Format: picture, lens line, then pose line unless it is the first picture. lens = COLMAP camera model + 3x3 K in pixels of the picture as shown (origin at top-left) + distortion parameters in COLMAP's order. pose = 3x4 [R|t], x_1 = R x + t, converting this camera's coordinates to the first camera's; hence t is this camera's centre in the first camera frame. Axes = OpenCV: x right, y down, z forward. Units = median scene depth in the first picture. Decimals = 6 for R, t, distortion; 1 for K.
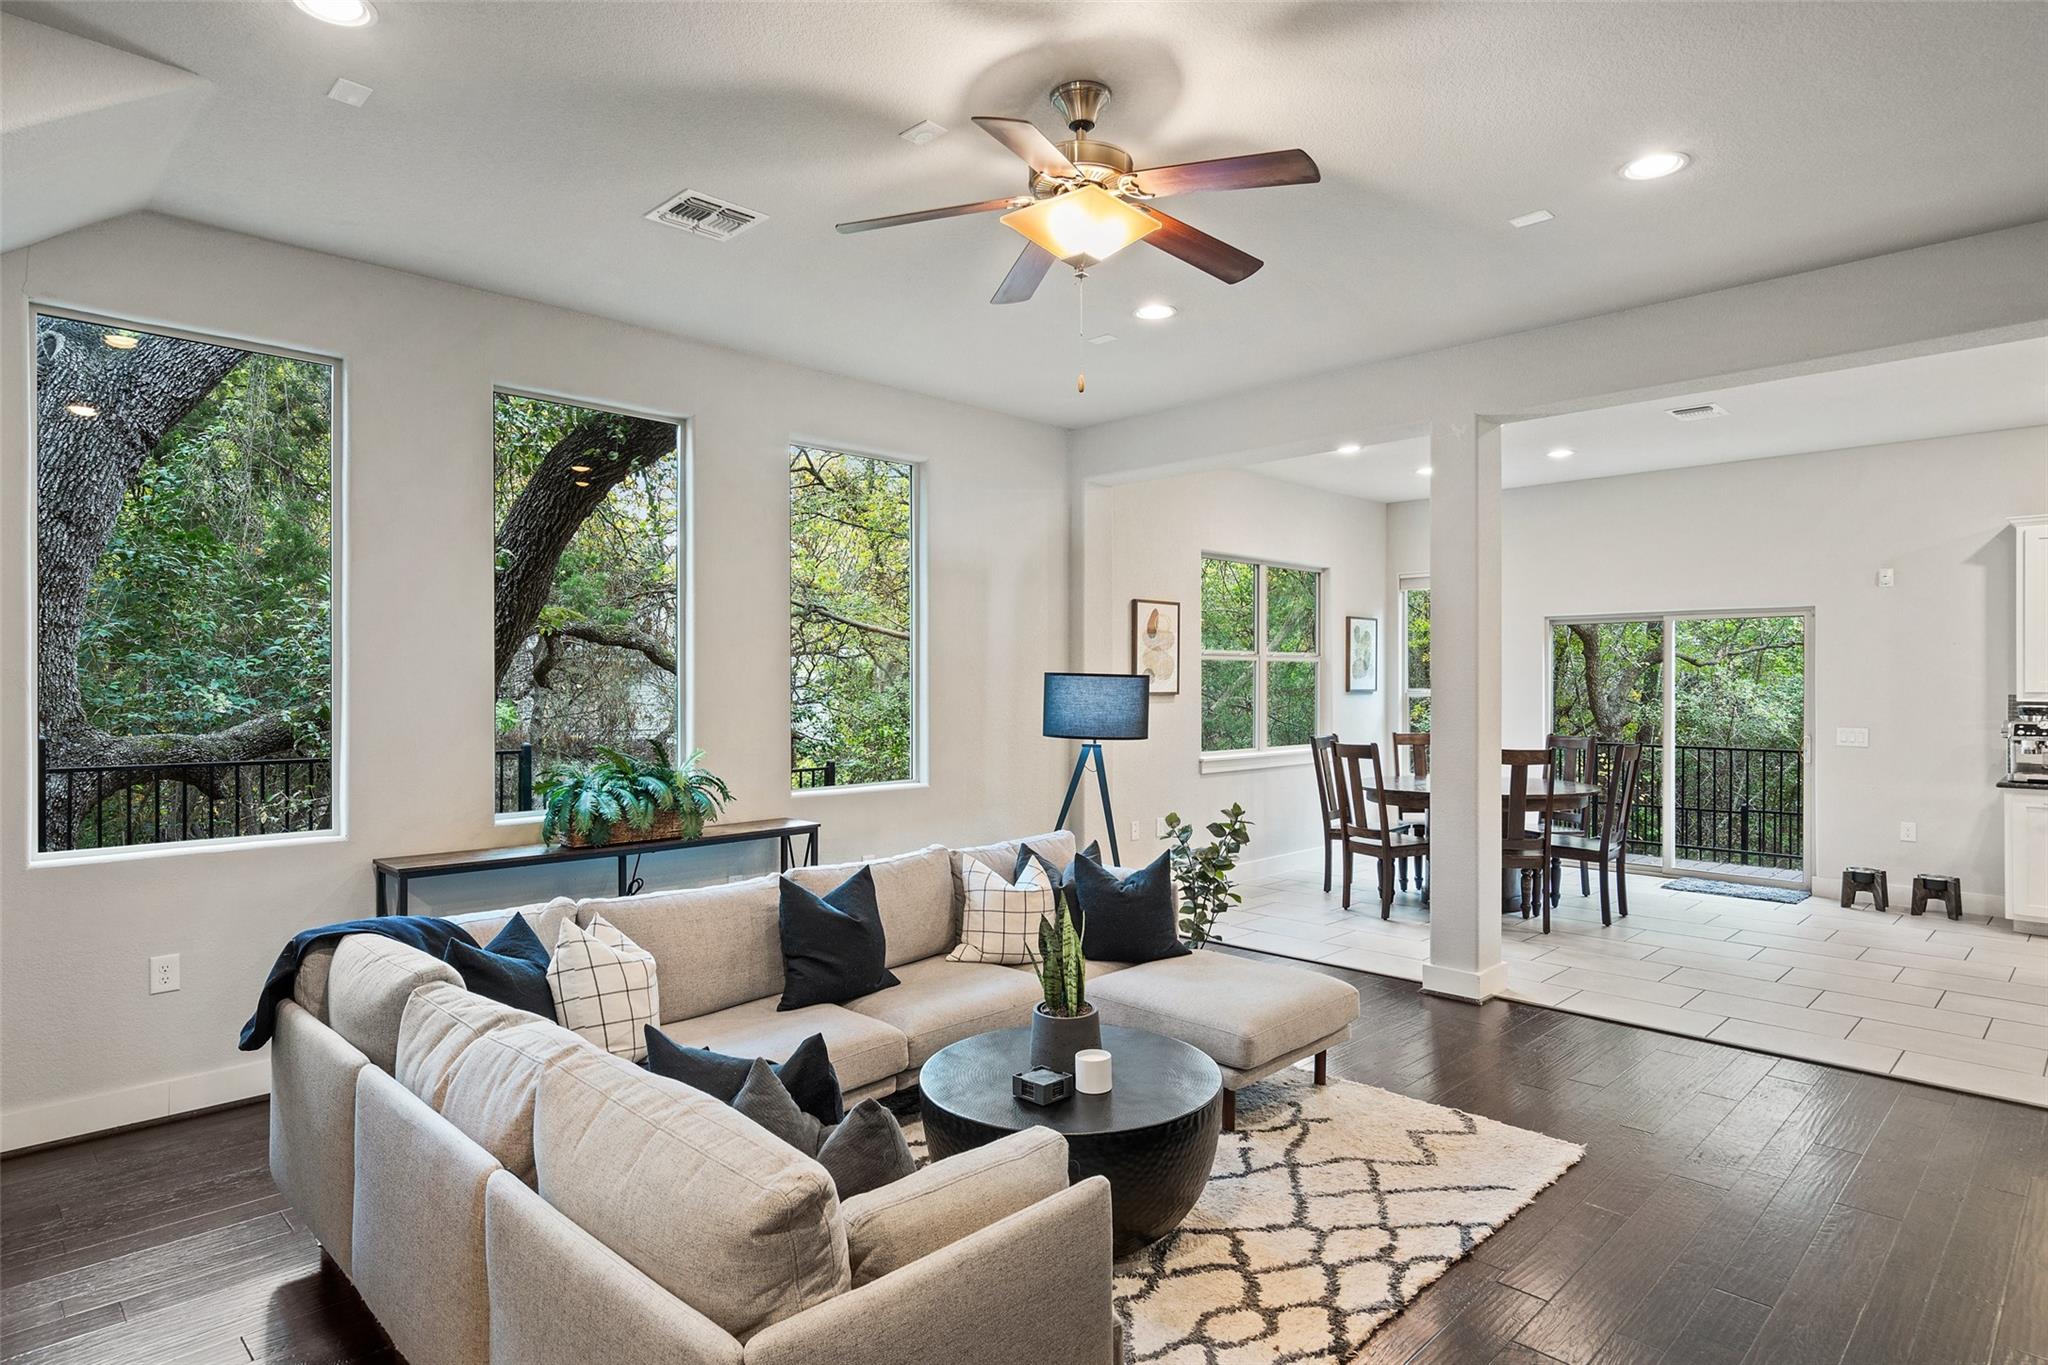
lens RADIAL K [[1115.0, 0, 1024.0], [0, 1115.0, 682.5], [0, 0, 1]] dist [0.004856, -0.000595]
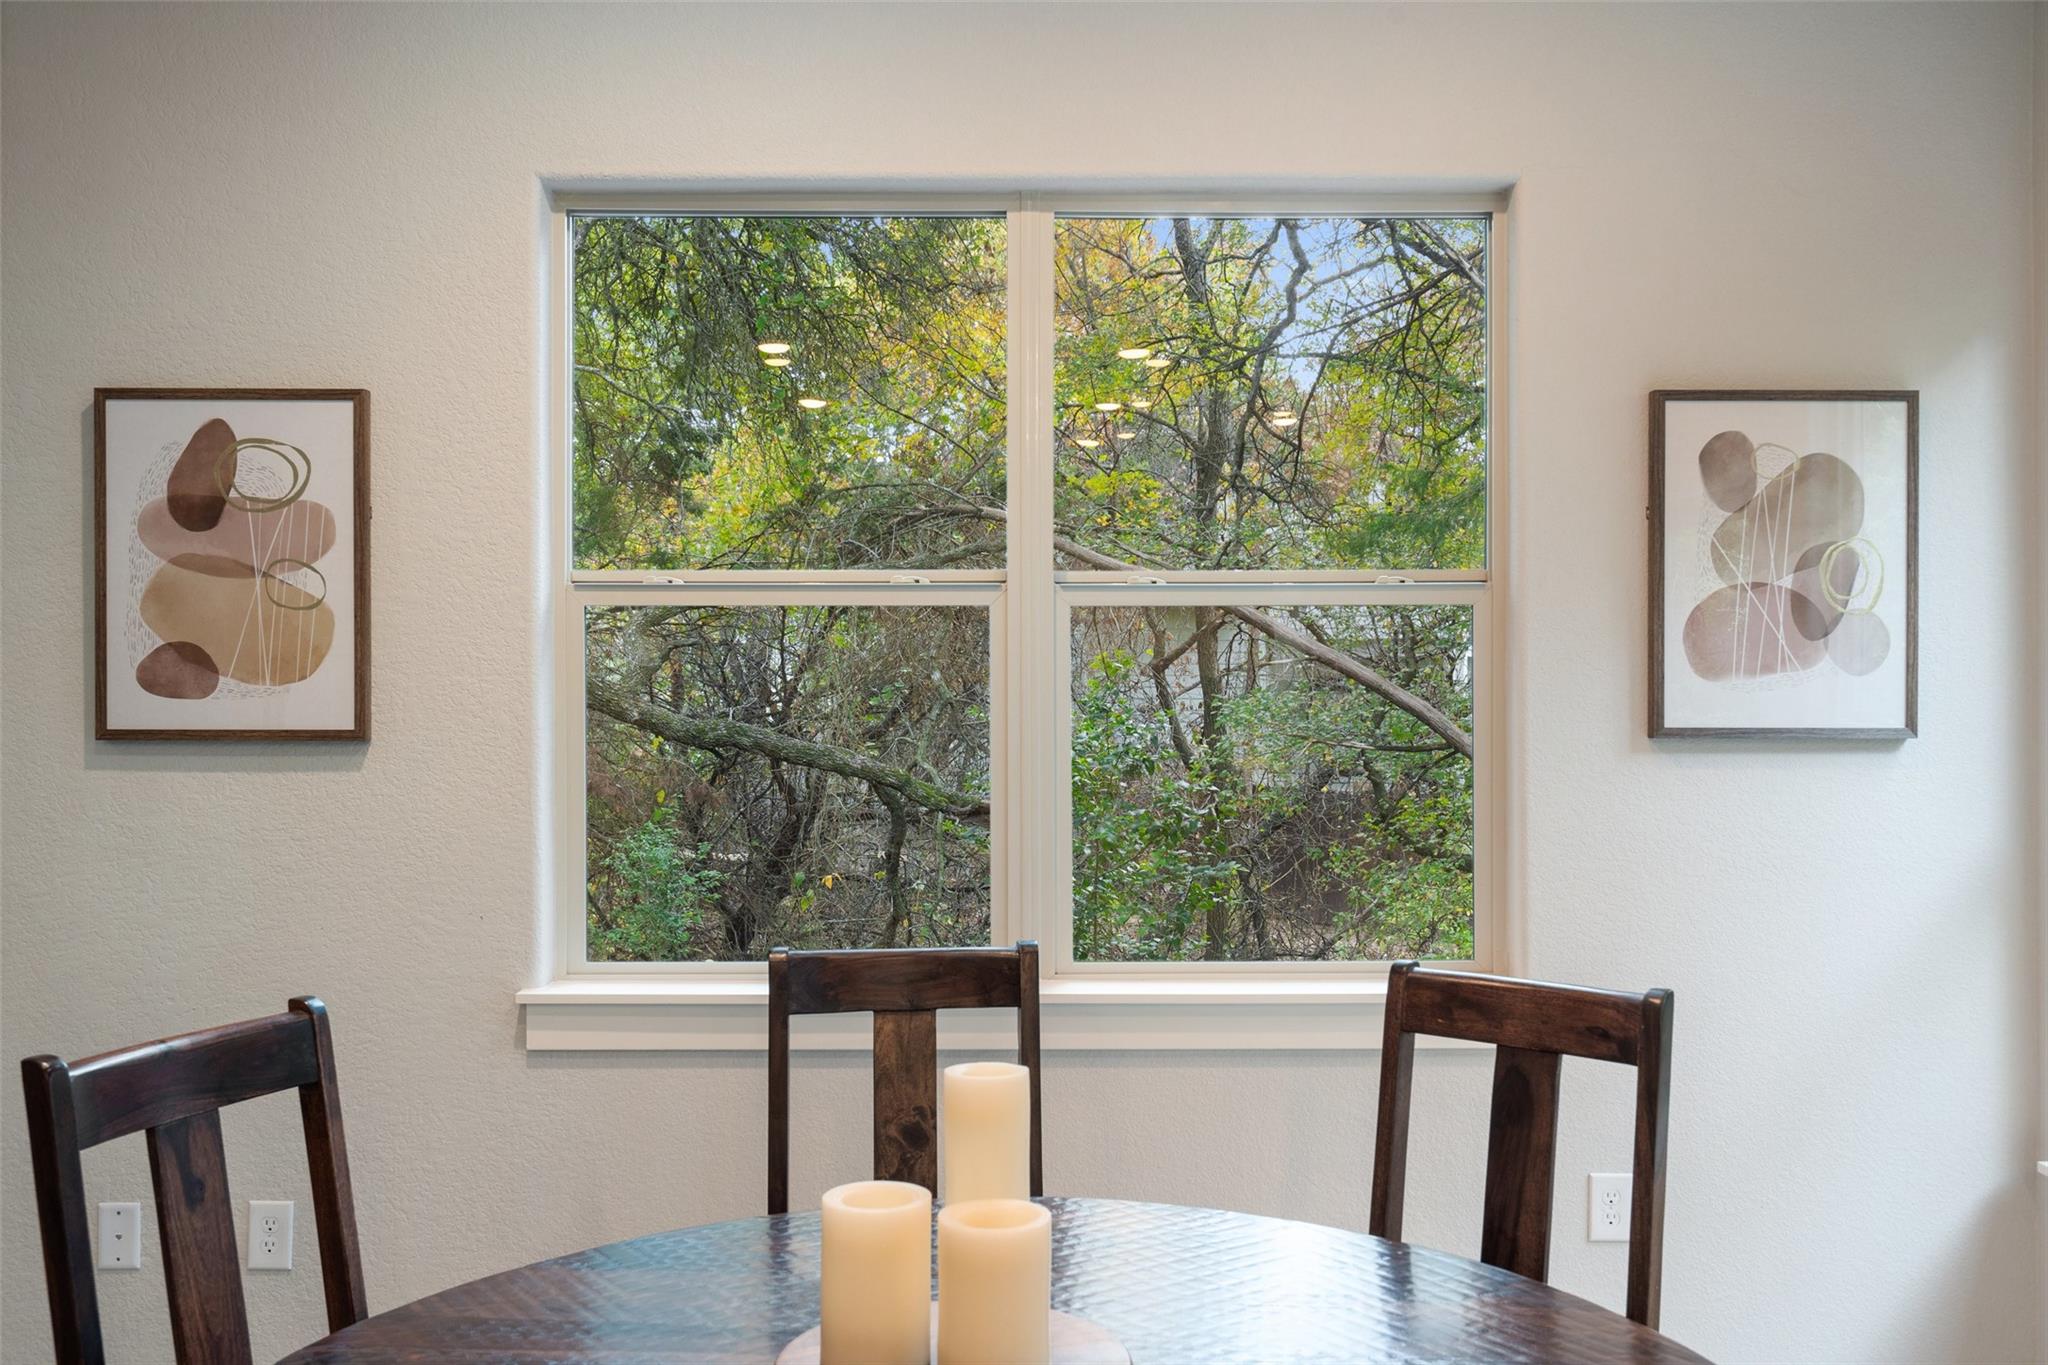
lens RADIAL K [[1734.4, 0, 1034.7], [0, 1734.4, 683.6], [0, 0, 1]] dist [0.004843, 0.001979]
pose [[0.710105, -0.000620, -0.704095, 1.027016], [-0.001040, 0.999998, -0.001929, -0.003836], [0.704095, 0.002102, 0.710103, 1.566659]]
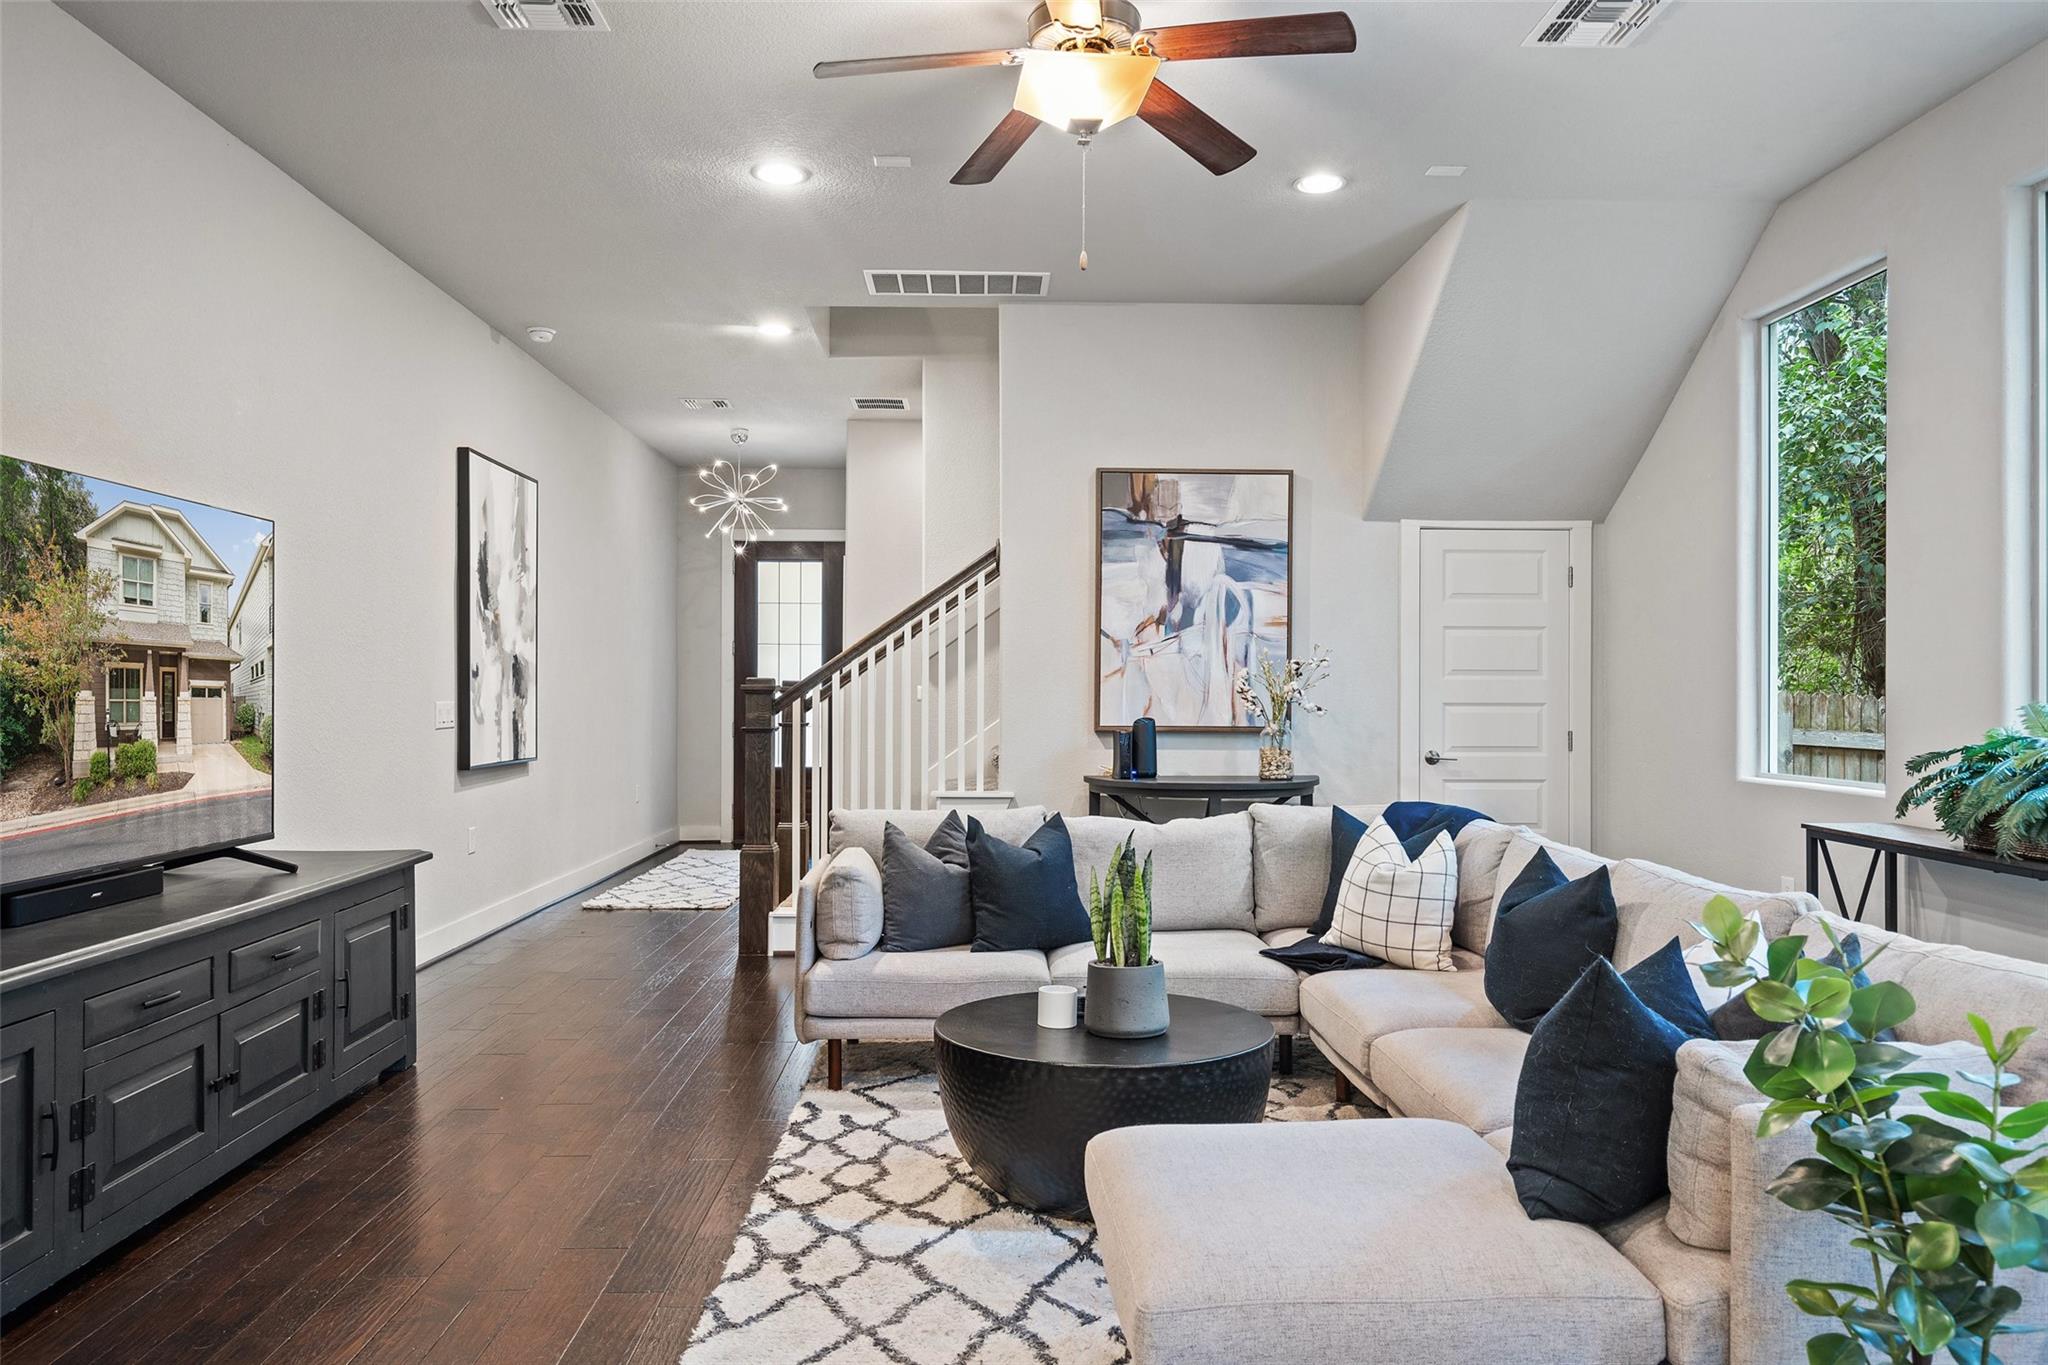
lens RADIAL K [[1387.6, 0, 1024.0], [0, 1387.6, 682.5], [0, 0, 1]] dist [0.012728, -0.002202]
pose [[-0.684284, -0.007163, -0.729180, 0.676080], [-0.004866, 0.999974, -0.005256, 0.061967], [0.729199, -0.000049, -0.684301, 1.291722]]
